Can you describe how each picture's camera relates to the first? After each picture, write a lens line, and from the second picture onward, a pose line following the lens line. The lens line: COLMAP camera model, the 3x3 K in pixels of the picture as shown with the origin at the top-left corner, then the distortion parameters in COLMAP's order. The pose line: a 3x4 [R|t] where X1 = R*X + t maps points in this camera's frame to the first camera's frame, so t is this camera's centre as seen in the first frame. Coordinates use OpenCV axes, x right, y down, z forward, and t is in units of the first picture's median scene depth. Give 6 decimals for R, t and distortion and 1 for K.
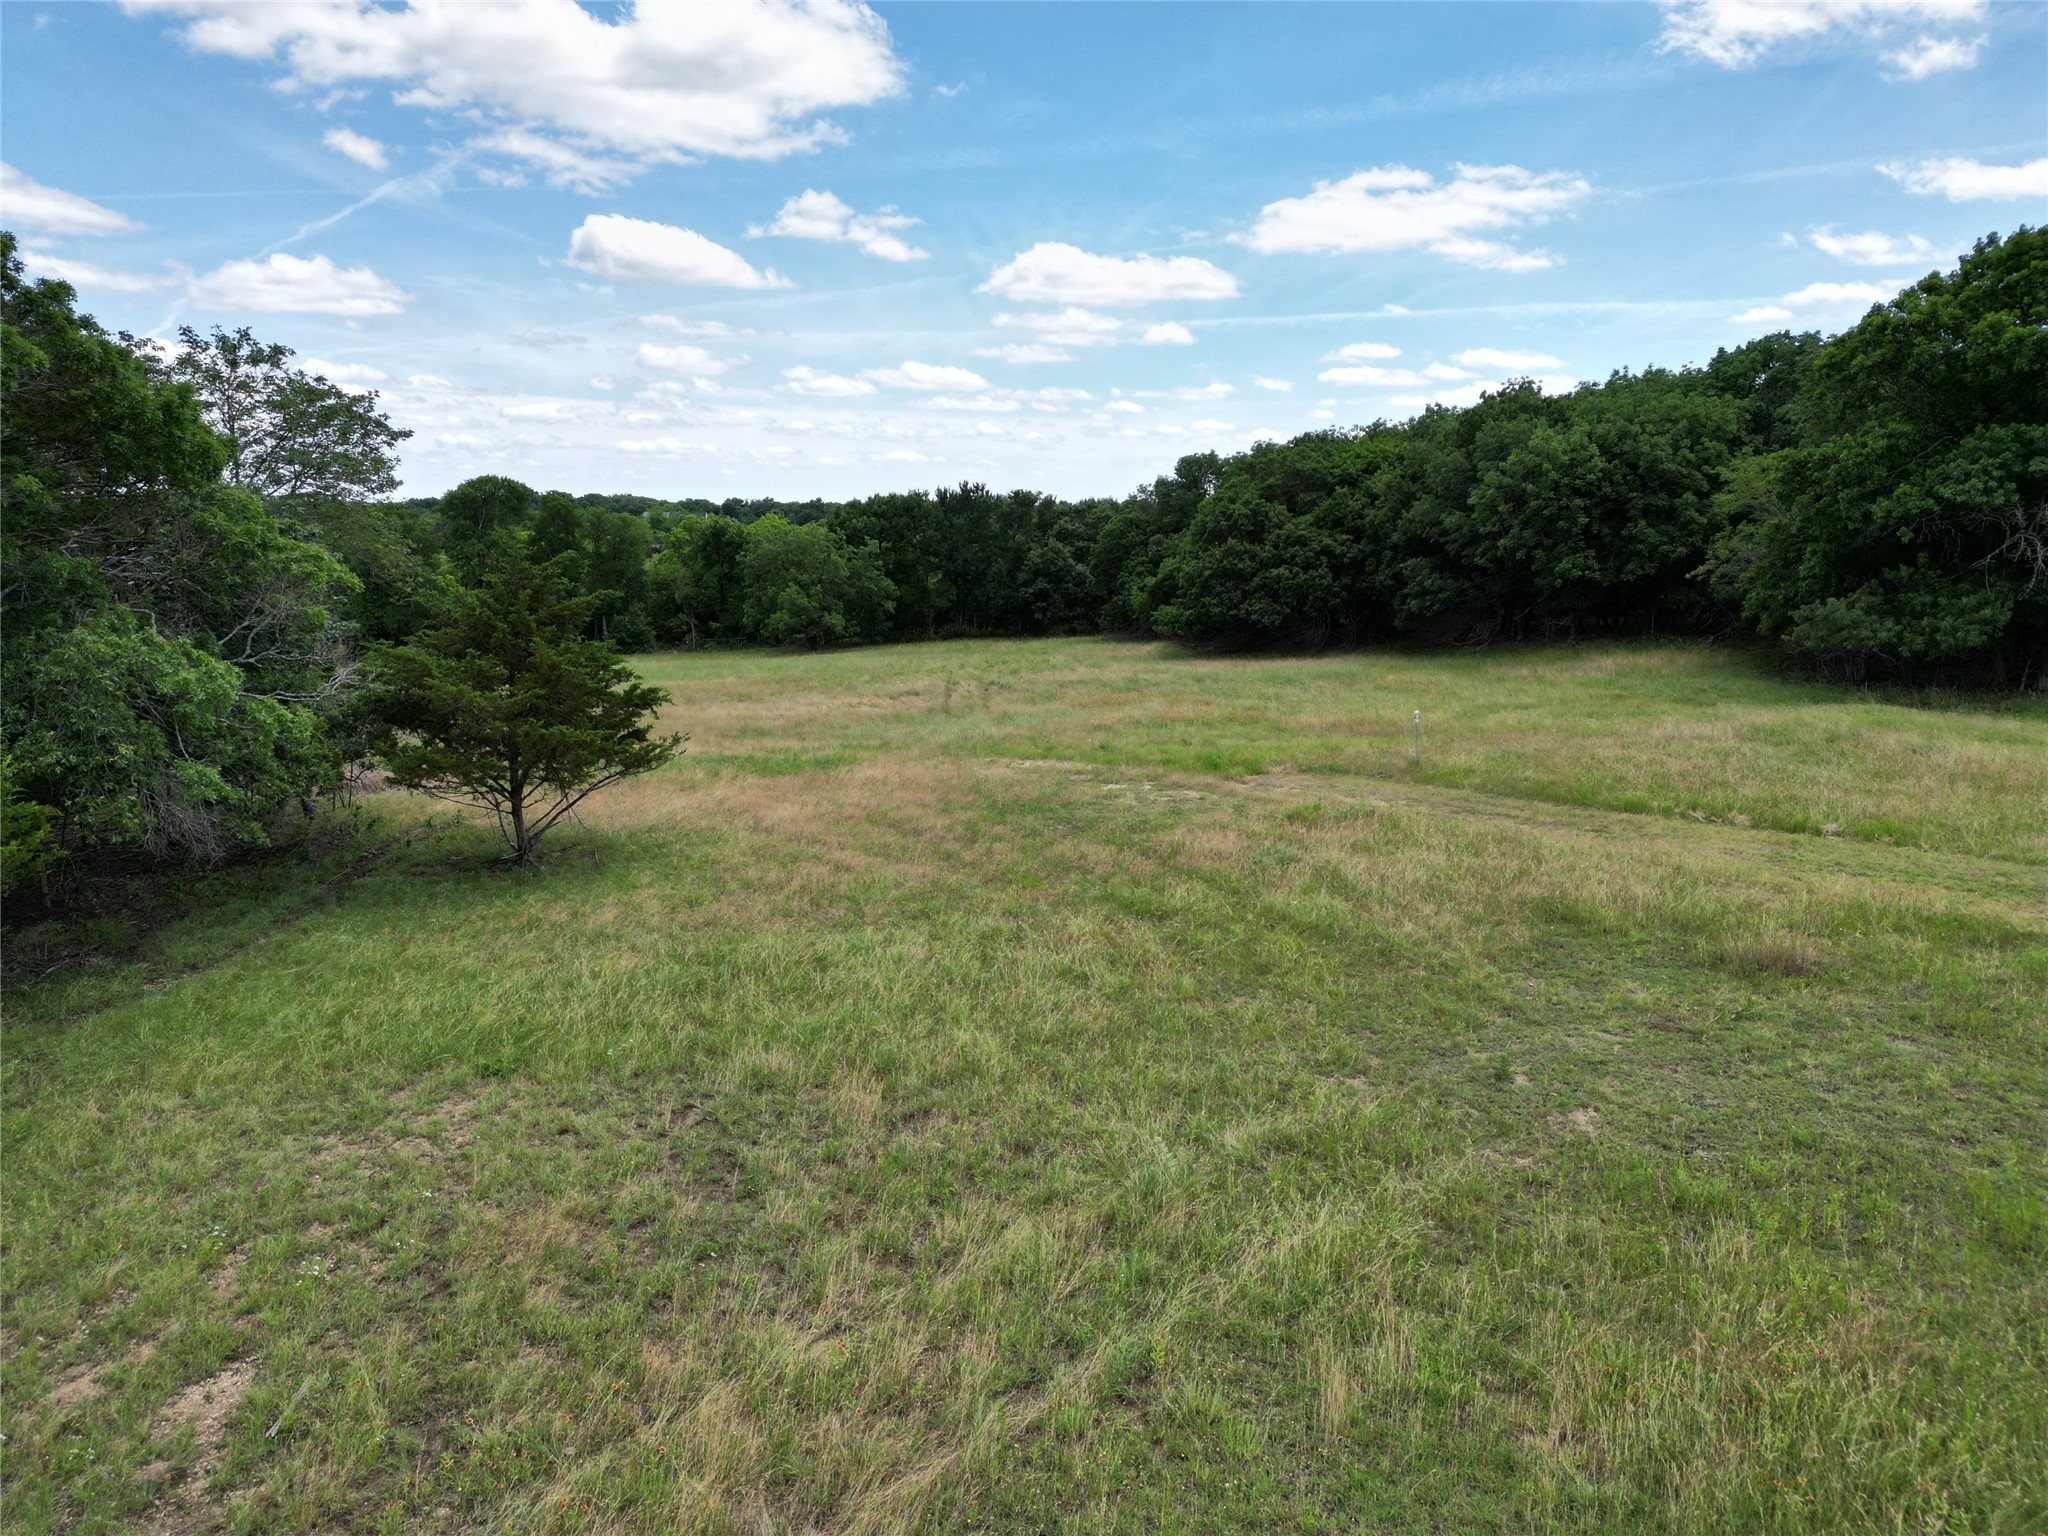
lens RADIAL K [[1439.2, 0, 1030.5], [0, 1439.2, 760.5], [0, 0, 1]] dist [0.078500, -0.068333]
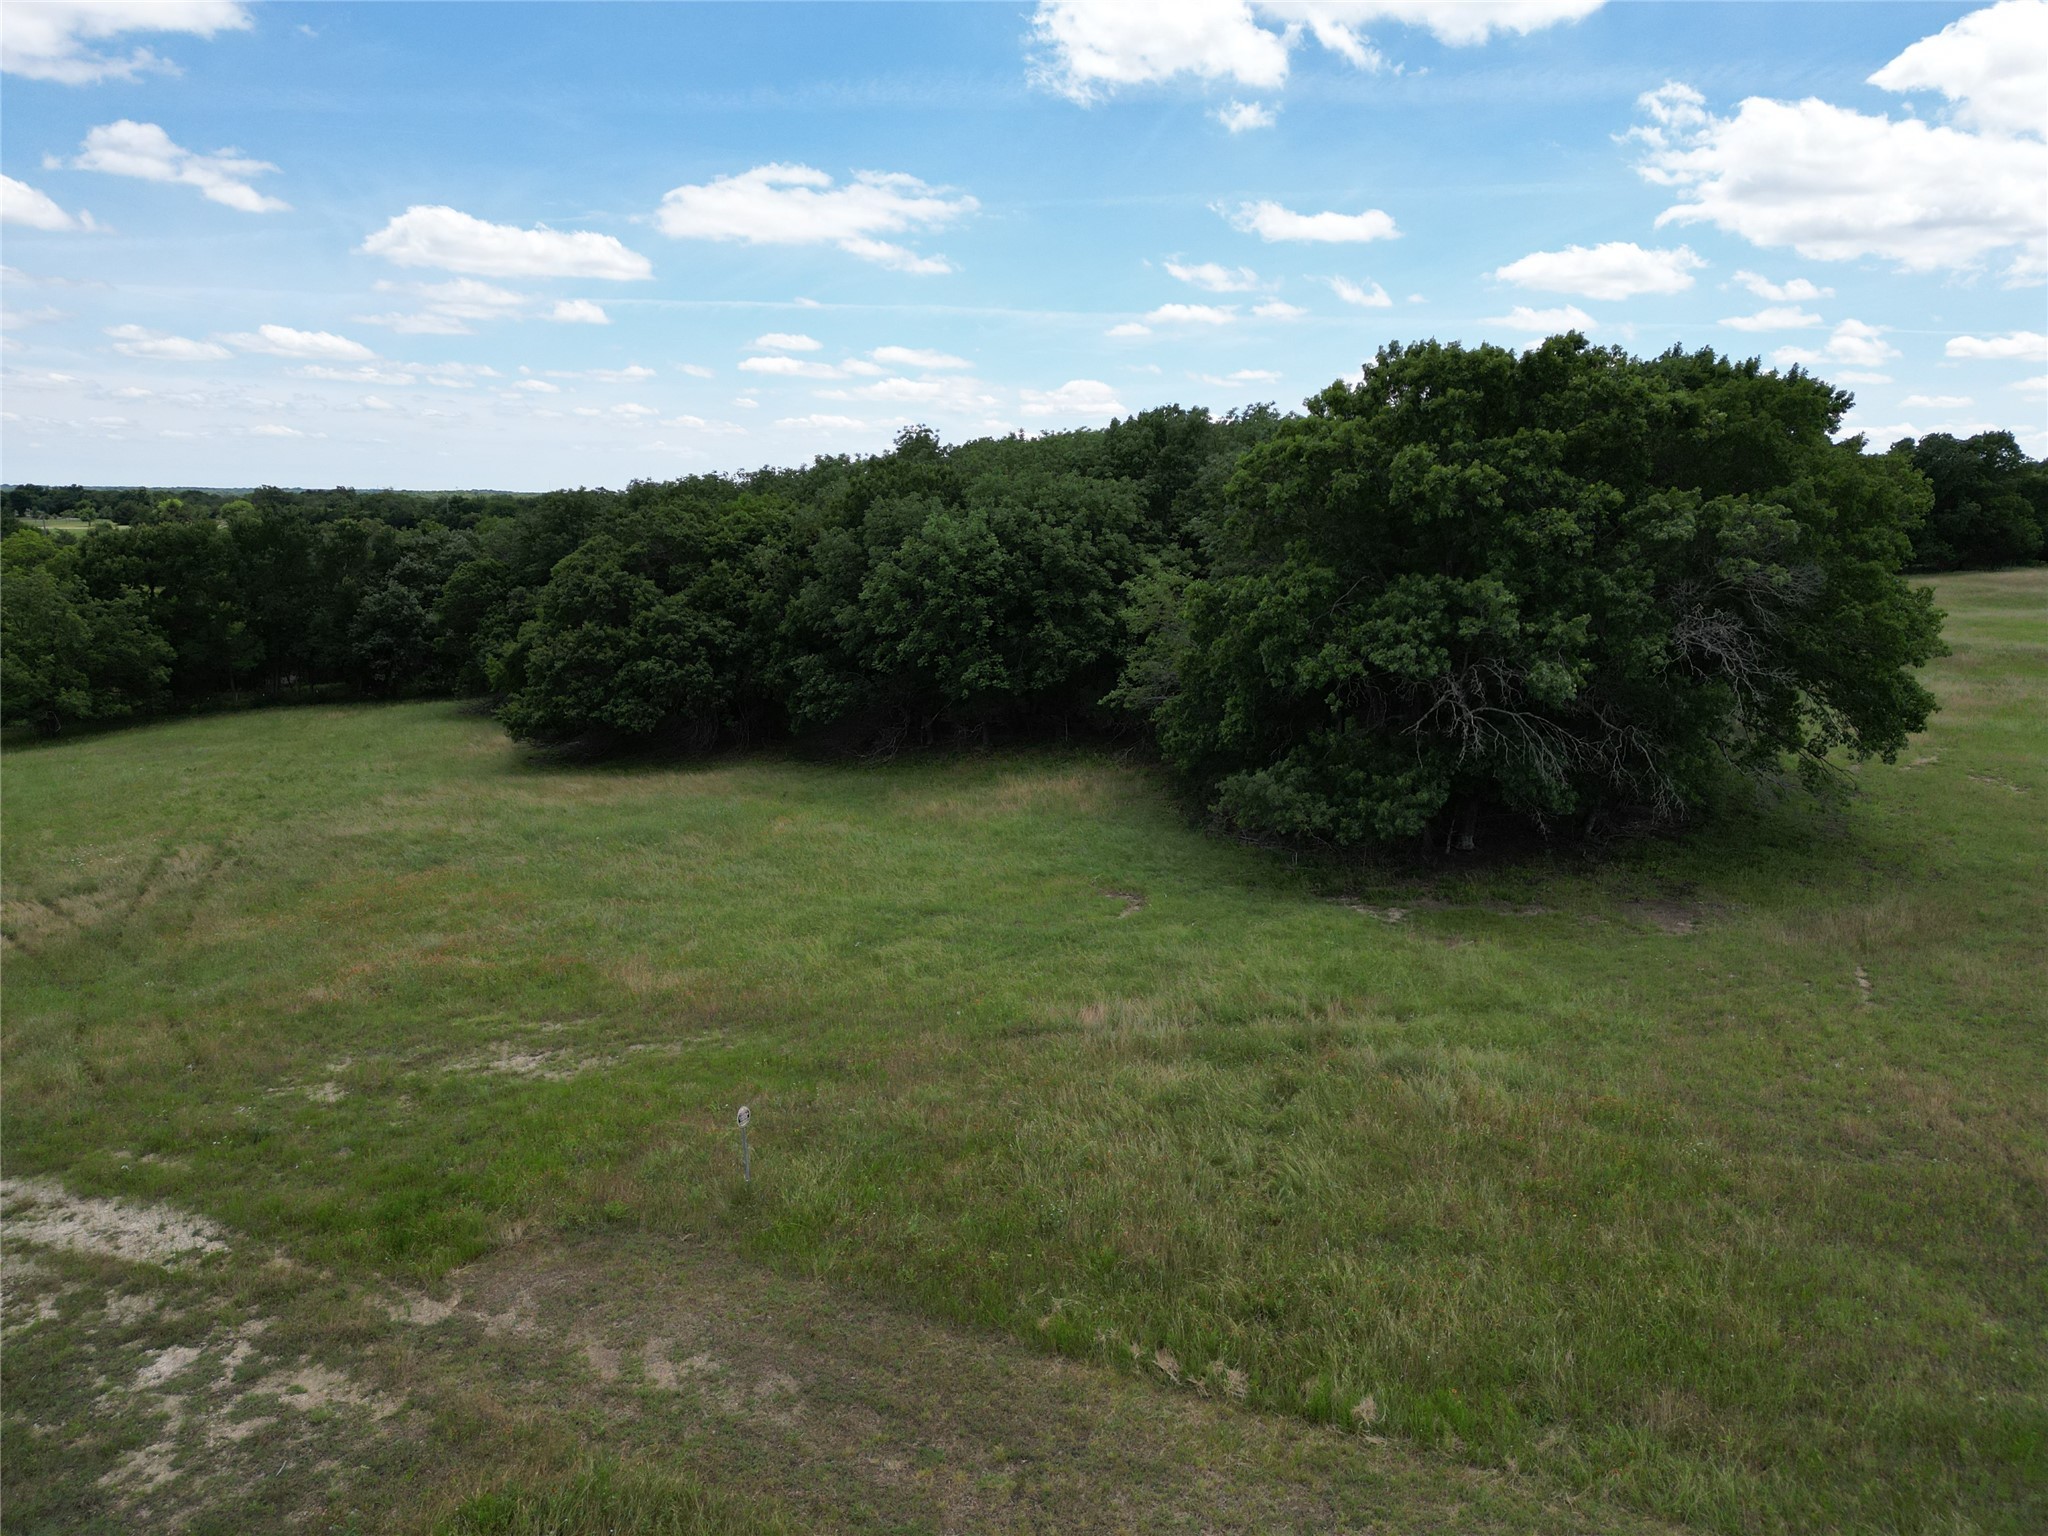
lens RADIAL K [[1439.2, 0, 1033.7], [0, 1439.2, 748.3], [0, 0, 1]] dist [0.078500, -0.068333]
pose [[0.926754, -0.058550, 0.371079, 0.067655], [0.058758, 0.998214, 0.010758, -0.079718], [-0.371046, 0.011834, 0.928539, 0.158522]]
